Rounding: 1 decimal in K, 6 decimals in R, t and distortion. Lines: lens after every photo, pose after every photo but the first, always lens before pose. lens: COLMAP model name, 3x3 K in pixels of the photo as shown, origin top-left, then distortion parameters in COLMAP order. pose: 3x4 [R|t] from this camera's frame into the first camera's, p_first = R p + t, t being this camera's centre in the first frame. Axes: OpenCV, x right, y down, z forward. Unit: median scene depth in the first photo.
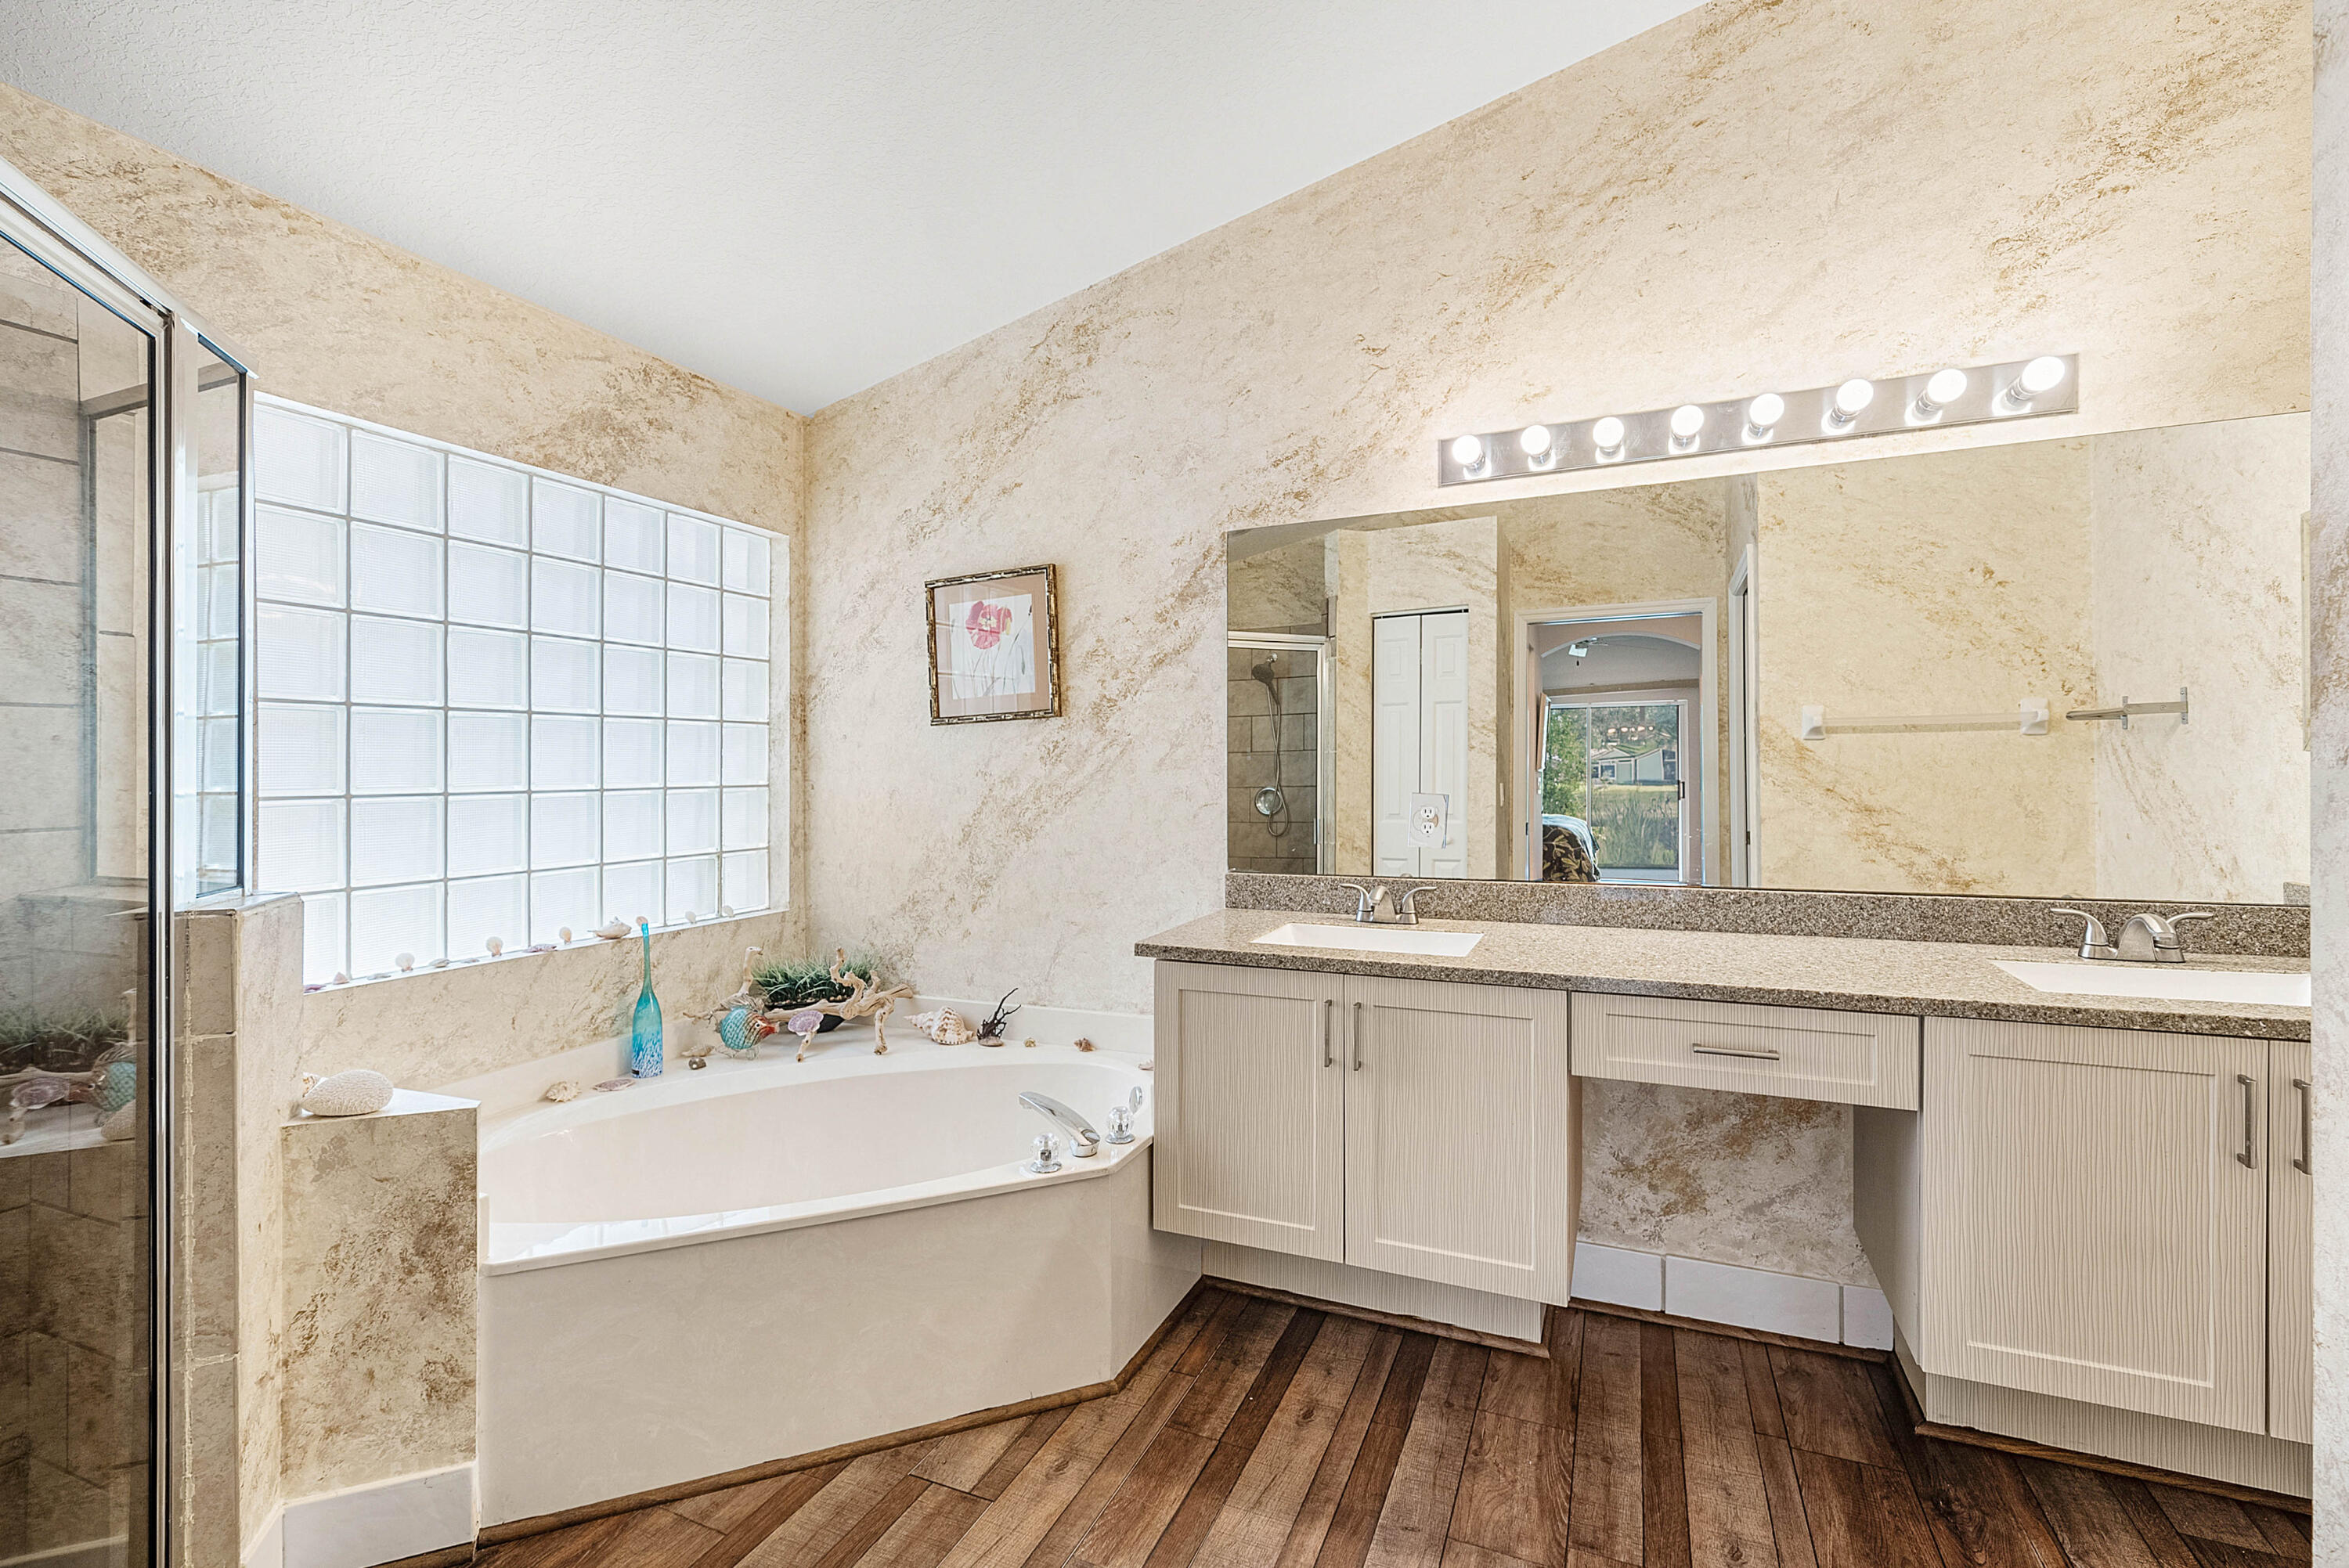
lens RADIAL K [[1048.1, 0, 1170.8], [0, 1048.1, 772.3], [0, 0, 1]] dist [0.009533, 0.000149]
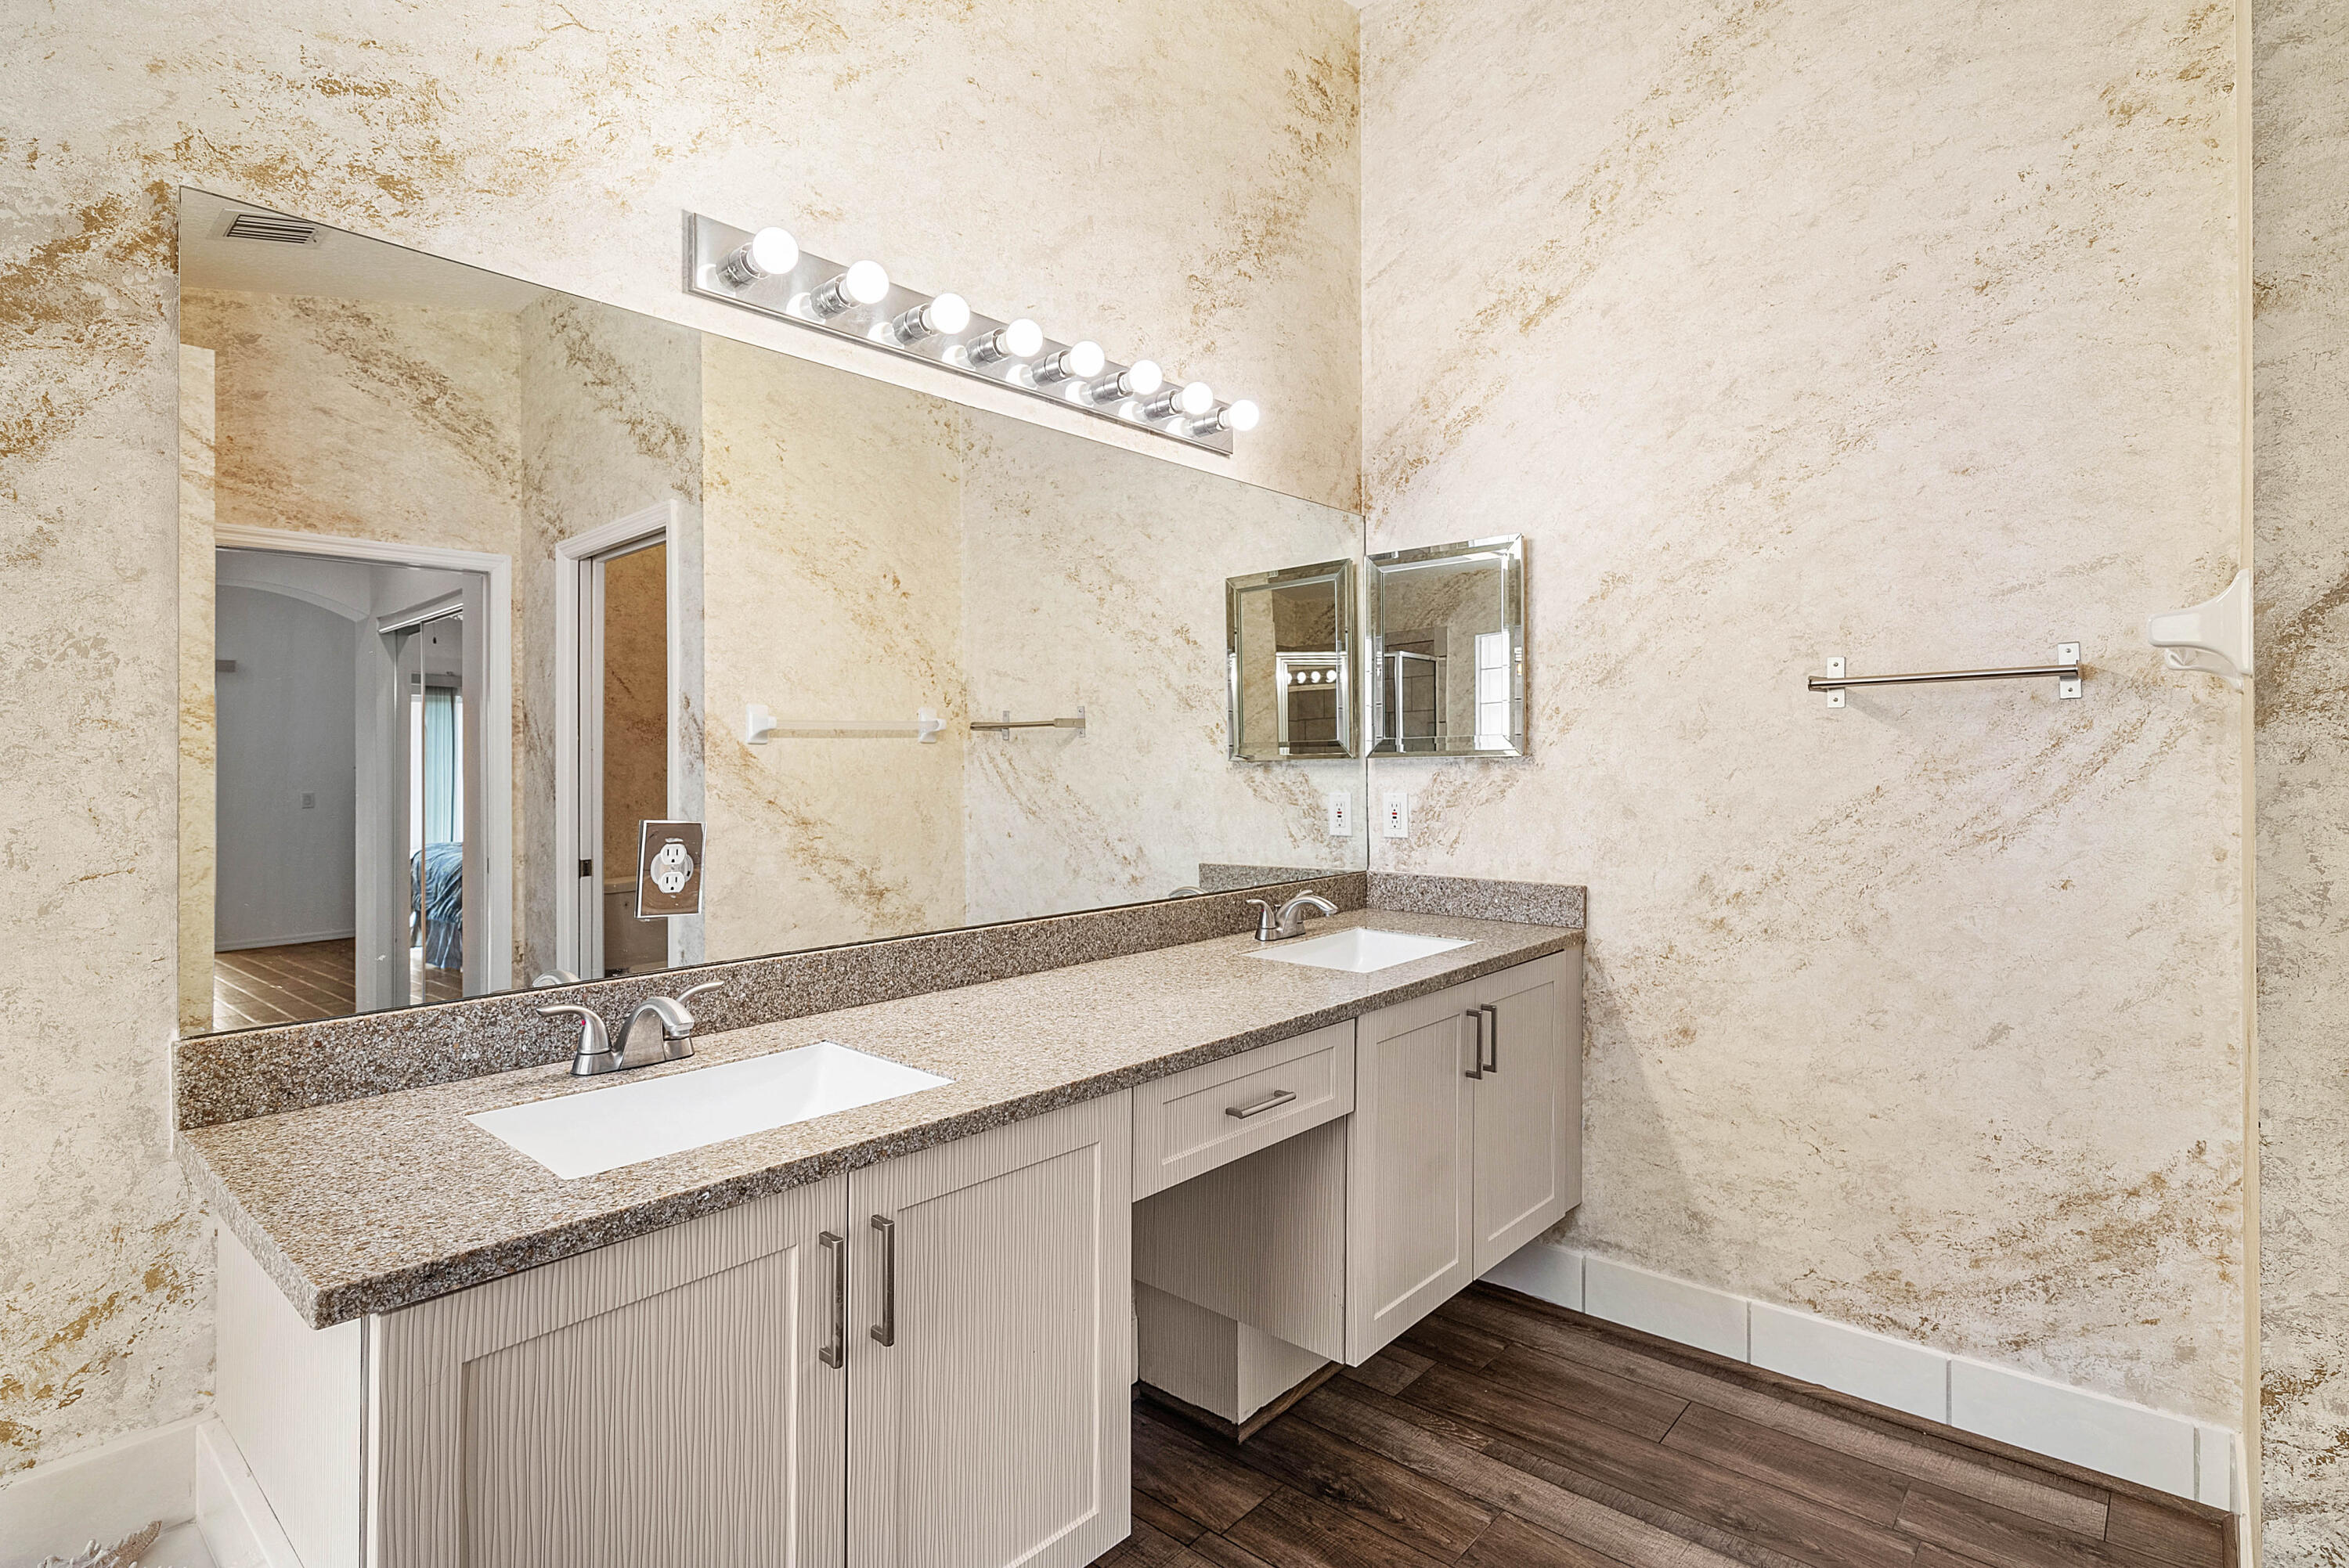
lens RADIAL K [[1163.2, 0, 1176.1], [0, 1163.2, 767.8], [0, 0, 1]] dist [-0.001799, 0.001695]
pose [[0.306493, 0.004017, 0.951864, -0.228647], [0.010281, 0.999919, -0.007530, -0.000698], [-0.951817, 0.012094, 0.306427, 0.461265]]
